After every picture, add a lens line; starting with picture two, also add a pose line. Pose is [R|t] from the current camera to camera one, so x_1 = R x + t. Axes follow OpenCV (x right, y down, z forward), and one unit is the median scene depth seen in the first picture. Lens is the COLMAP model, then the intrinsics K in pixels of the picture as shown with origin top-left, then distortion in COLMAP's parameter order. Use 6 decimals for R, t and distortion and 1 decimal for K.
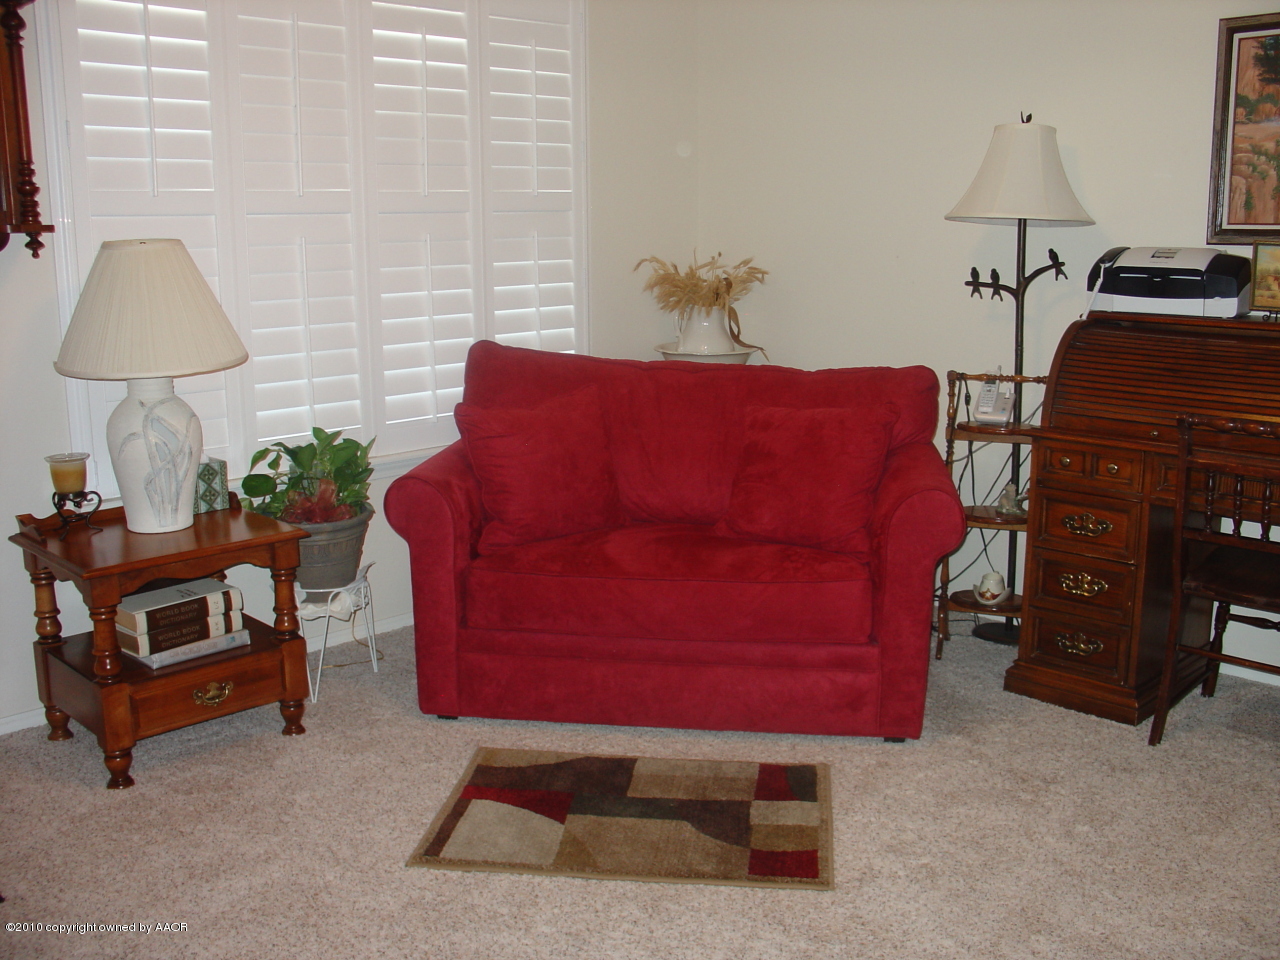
lens RADIAL K [[1271.0, 0, 671.0], [0, 1271.0, 463.1], [0, 0, 1]] dist [-0.197499, 0.222897]
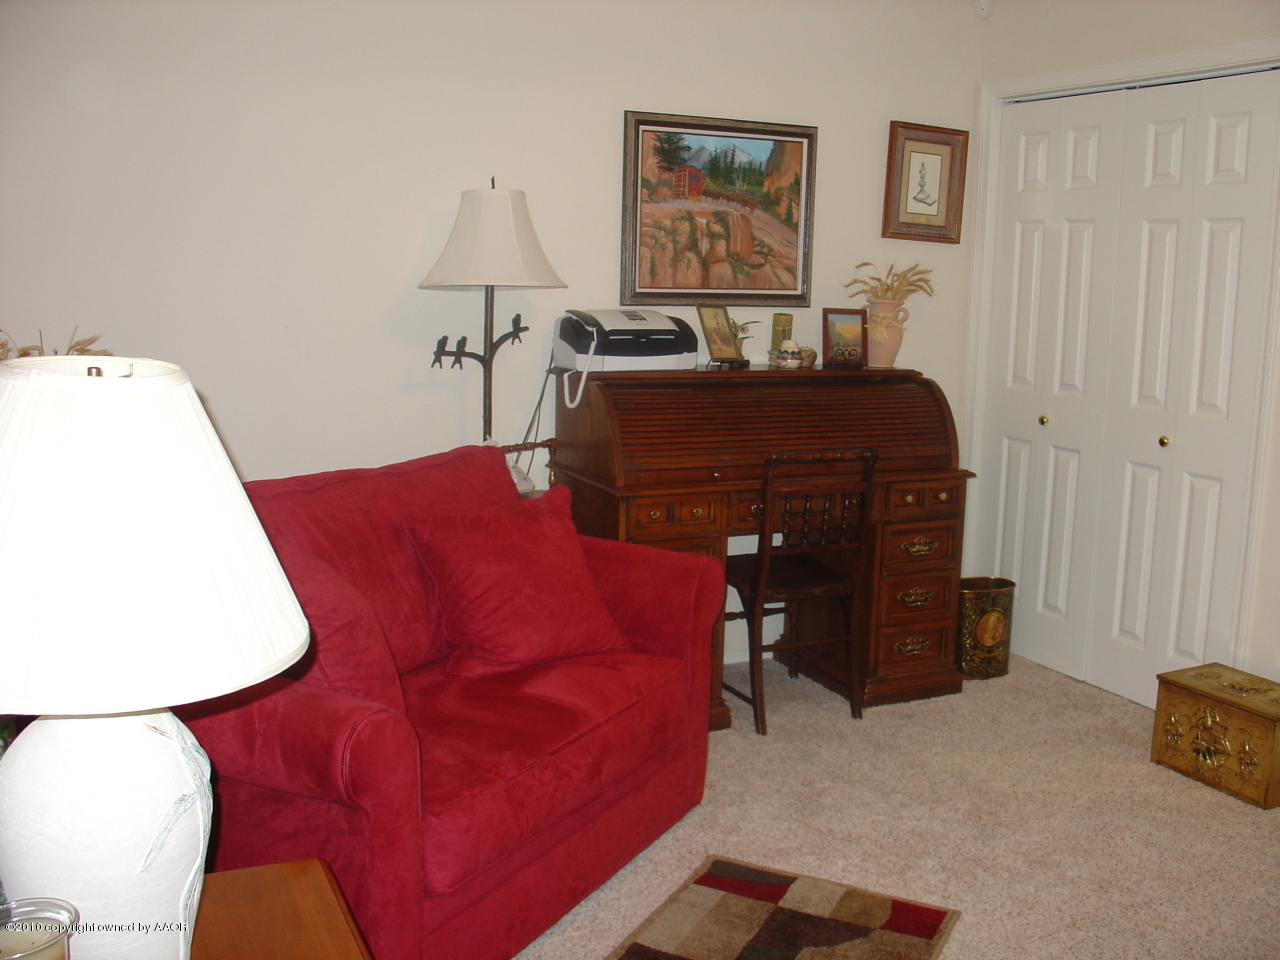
lens RADIAL K [[1271.0, 0, 671.0], [0, 1271.0, 463.1], [0, 0, 1]] dist [-0.197499, 0.222897]
pose [[0.328642, -0.135567, 0.934674, -0.681072], [0.147003, 0.984926, 0.091167, -0.139509], [-0.932944, 0.107439, 0.343617, 0.593325]]
